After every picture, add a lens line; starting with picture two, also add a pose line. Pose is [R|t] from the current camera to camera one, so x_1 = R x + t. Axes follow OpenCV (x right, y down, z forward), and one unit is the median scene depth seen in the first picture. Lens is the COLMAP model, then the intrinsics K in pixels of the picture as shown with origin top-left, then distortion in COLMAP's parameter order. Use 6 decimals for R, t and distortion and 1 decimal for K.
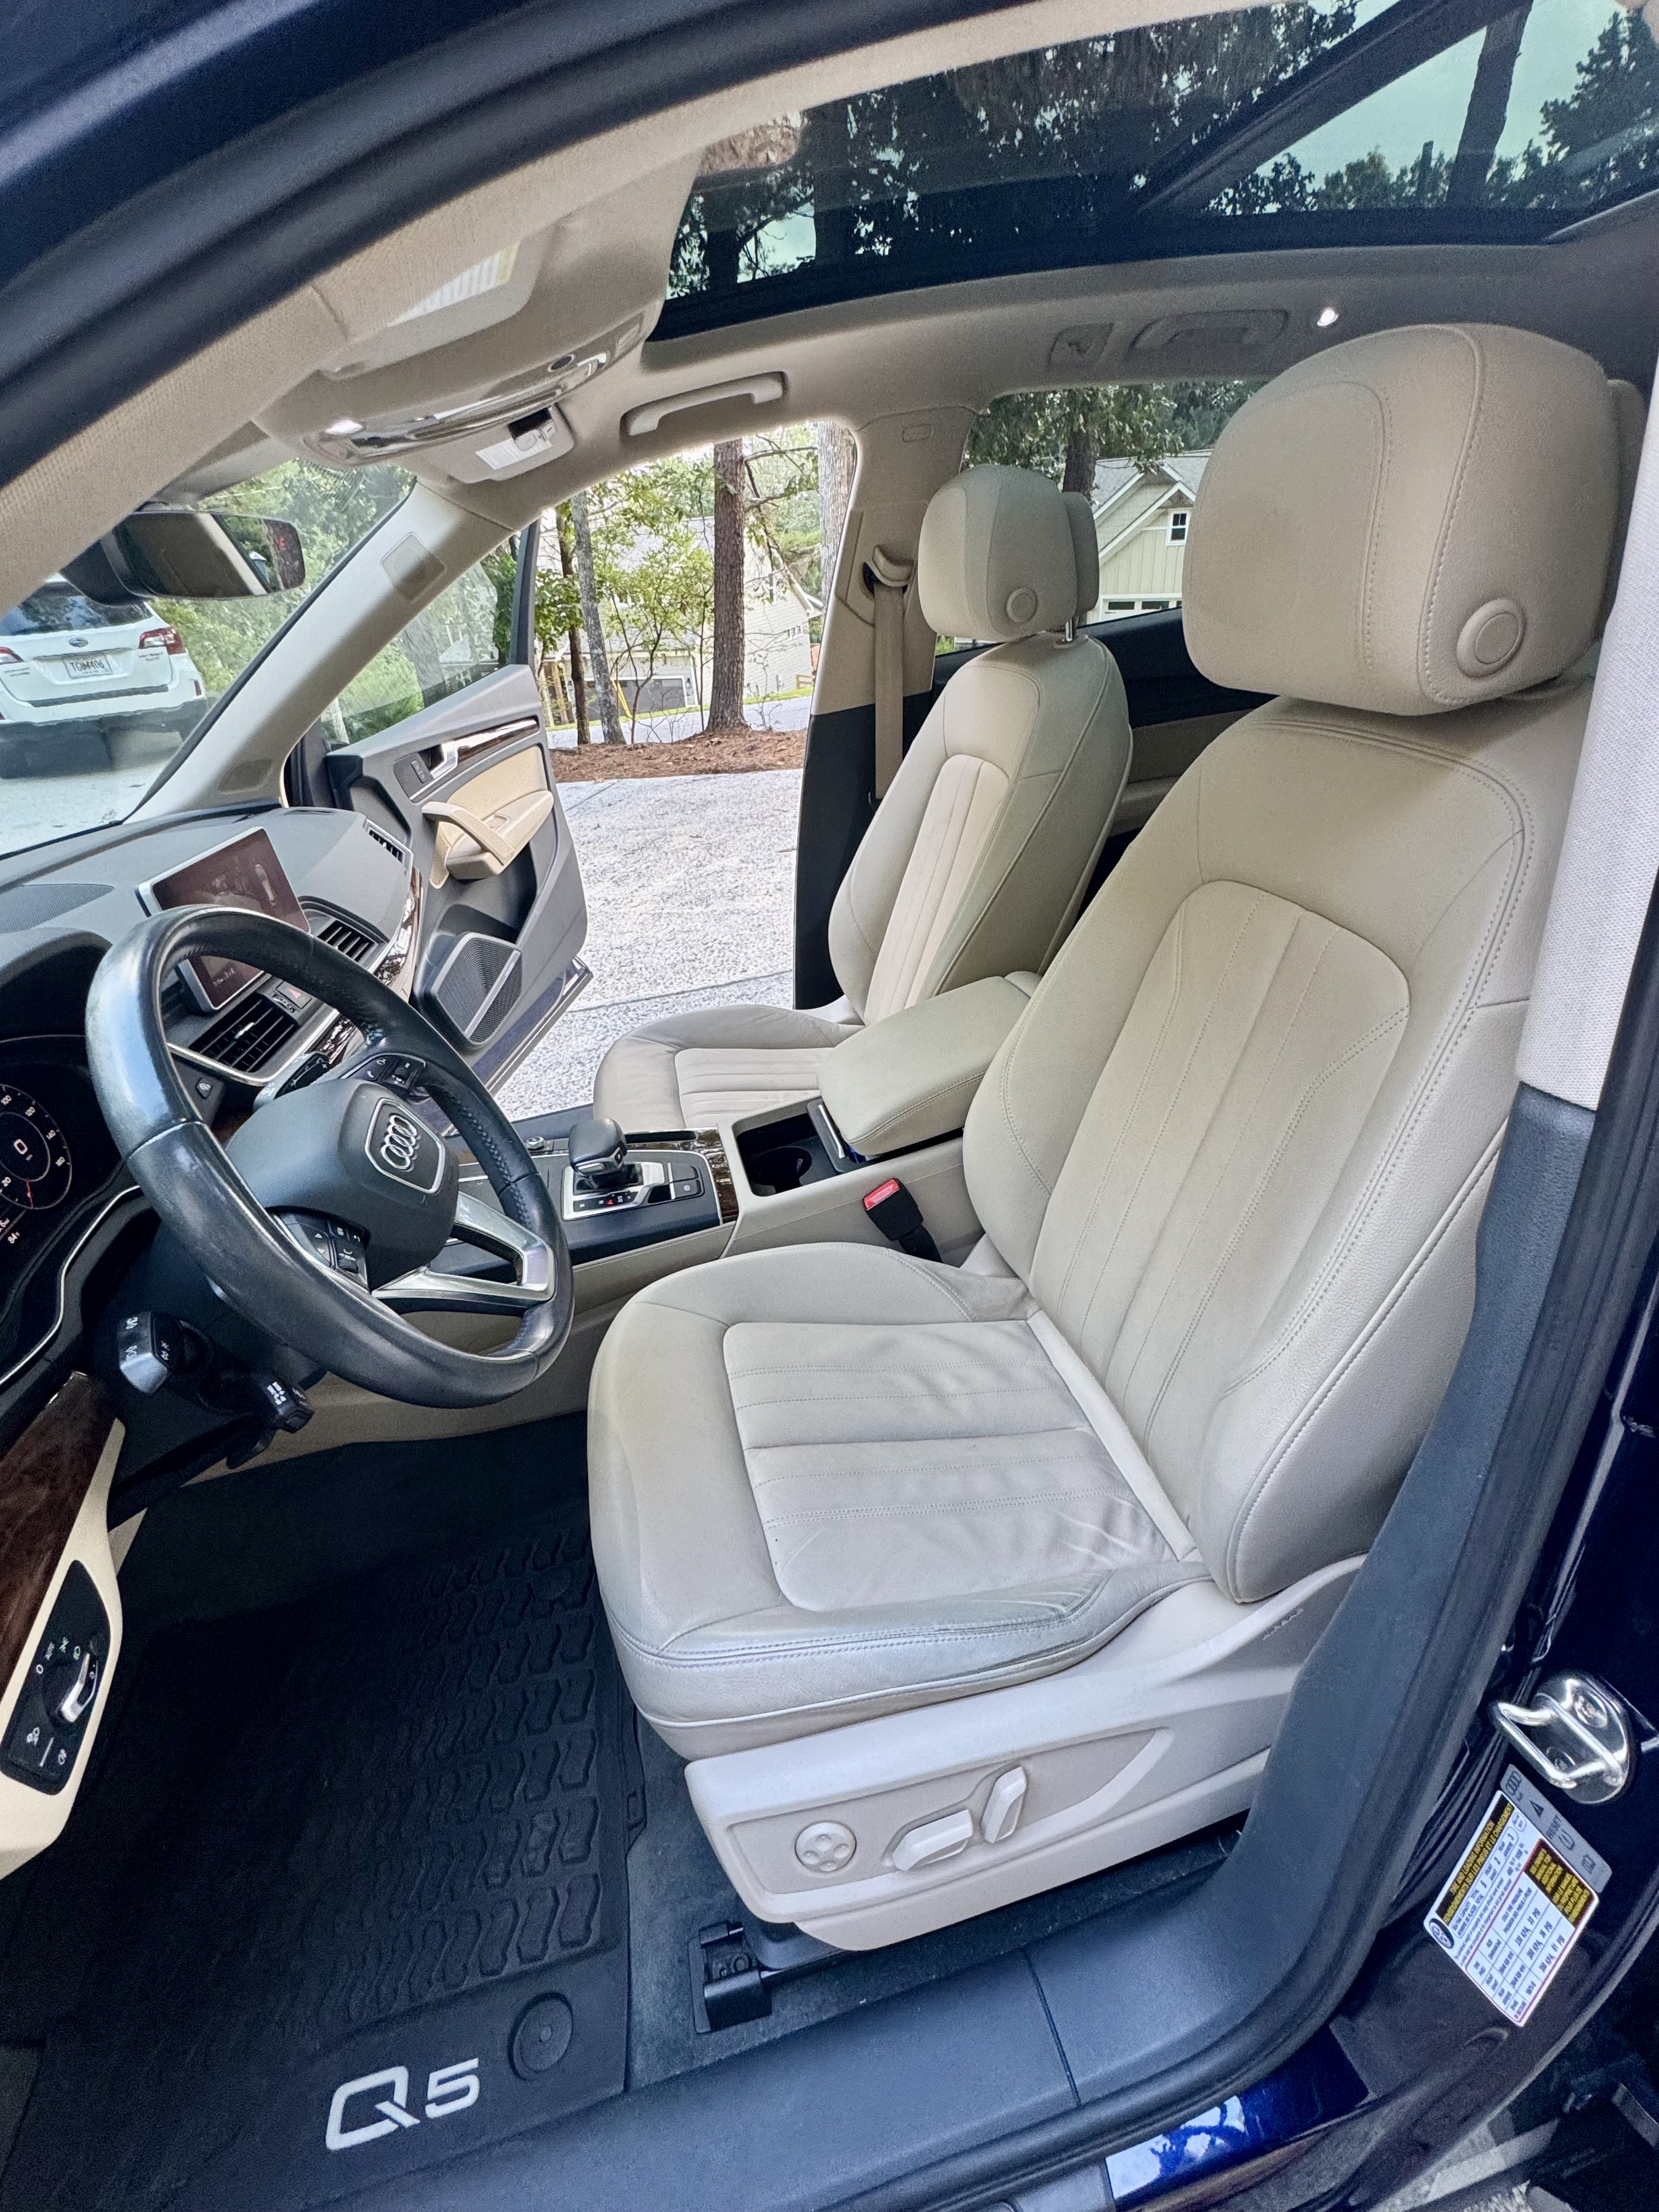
lens RADIAL K [[962.7, 0, 826.7], [0, 962.7, 1104.0], [0, 0, 1]] dist [0.000827, 0.000093]
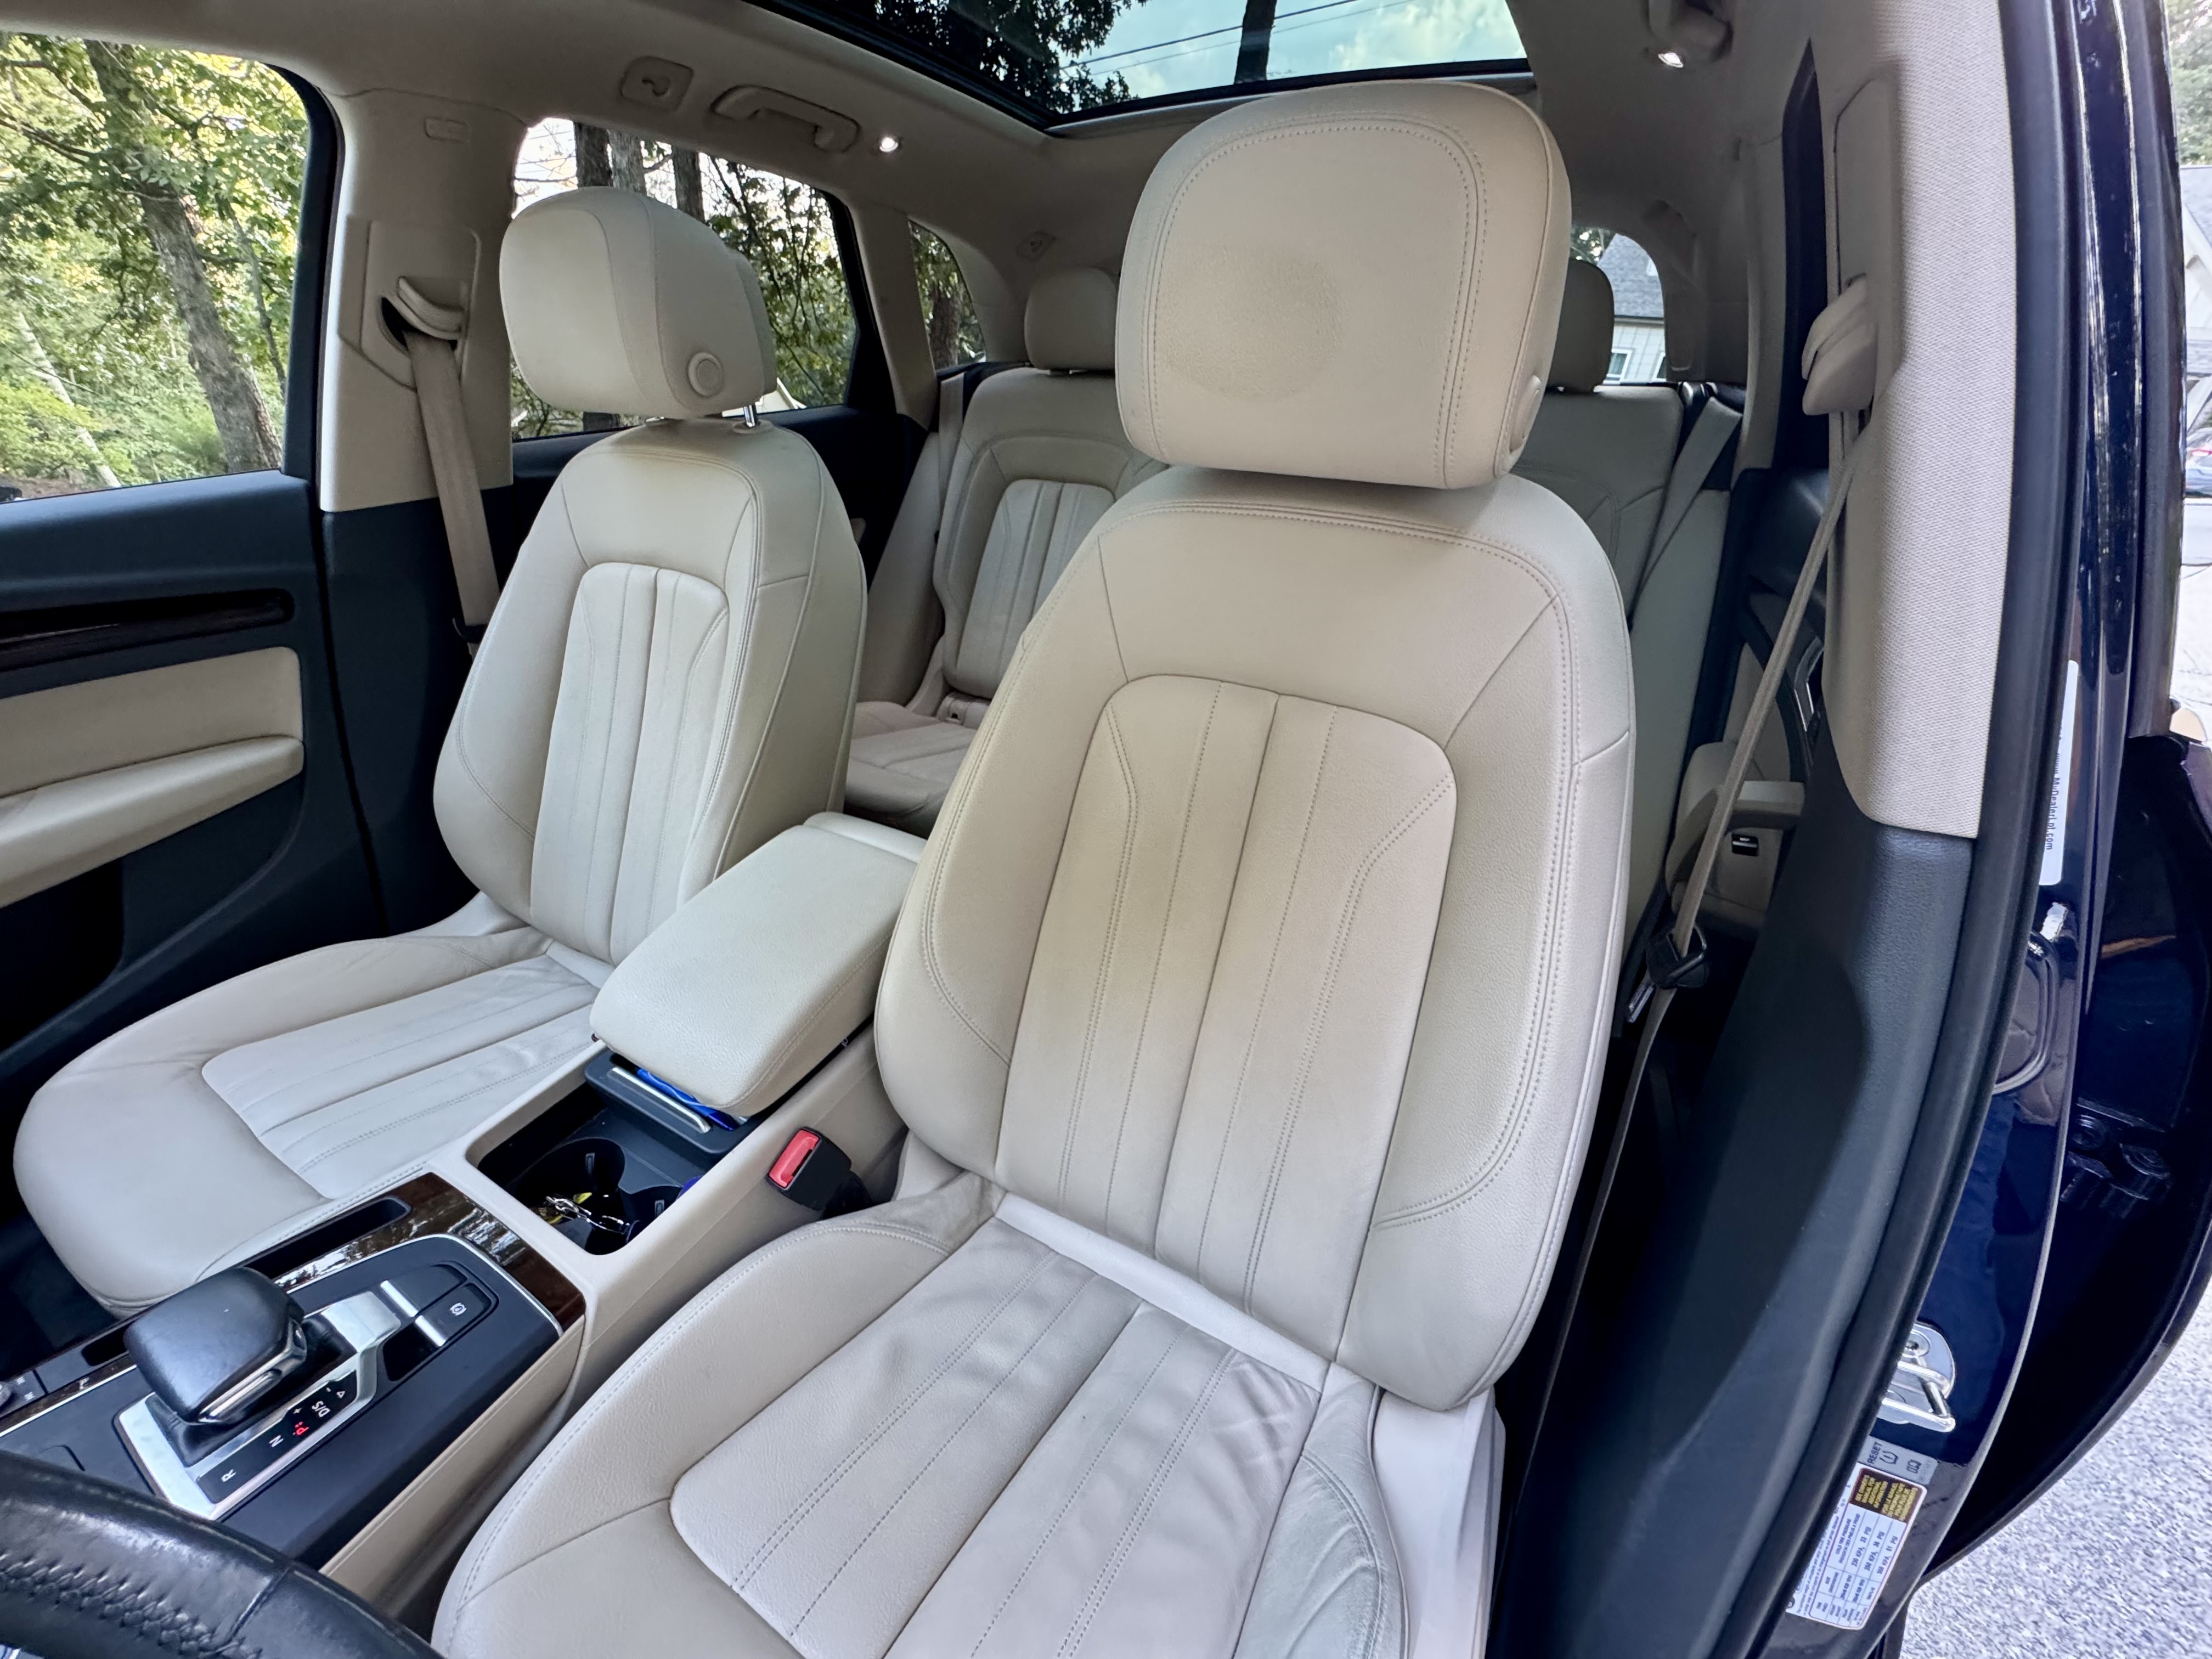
lens RADIAL K [[885.5, 0, 1104.6], [0, 885.5, 837.8], [0, 0, 1]] dist [-0.001780, -0.000251]
pose [[0.687153, -0.228602, 0.689610, -0.183143], [0.269652, 0.961654, 0.050092, -0.104862], [-0.674618, 0.151534, 0.722446, 0.334833]]
